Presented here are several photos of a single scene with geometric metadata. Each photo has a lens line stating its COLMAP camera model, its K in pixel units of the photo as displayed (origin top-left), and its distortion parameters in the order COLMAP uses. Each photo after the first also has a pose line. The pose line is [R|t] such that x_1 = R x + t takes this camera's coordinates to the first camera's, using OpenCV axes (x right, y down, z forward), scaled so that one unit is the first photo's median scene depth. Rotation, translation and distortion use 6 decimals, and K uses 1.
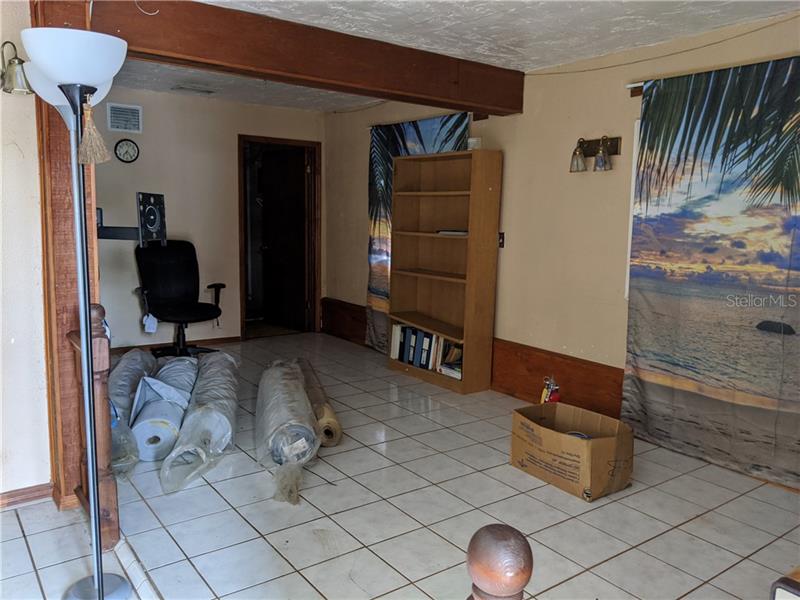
lens RADIAL K [[637.0, 0, 395.3], [0, 637.0, 302.1], [0, 0, 1]] dist [-0.013033, -0.025152]
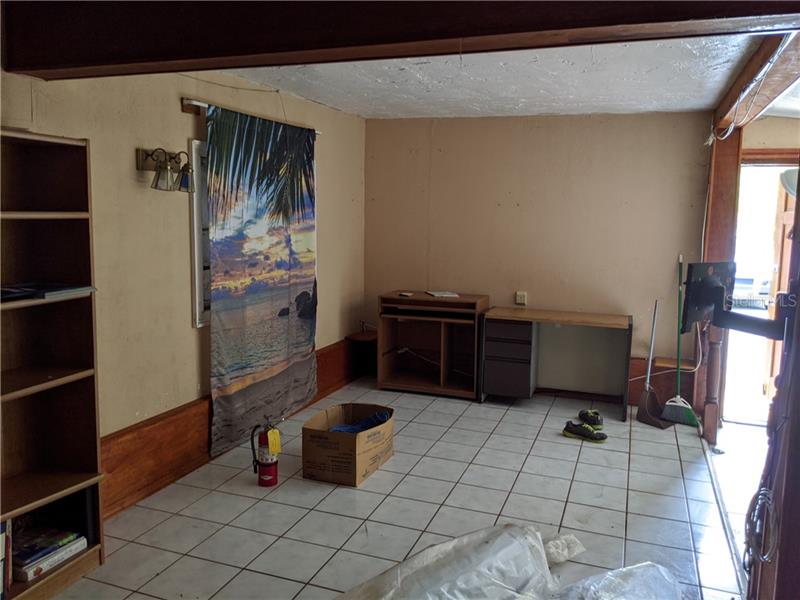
lens RADIAL K [[637.0, 0, 394.5], [0, 637.0, 298.2], [0, 0, 1]] dist [-0.013033, -0.025152]
pose [[-0.554449, -0.146197, 0.819276, -0.663699], [0.074595, 0.971756, 0.223889, -0.274224], [-0.828868, 0.185249, -0.527883, 1.440985]]
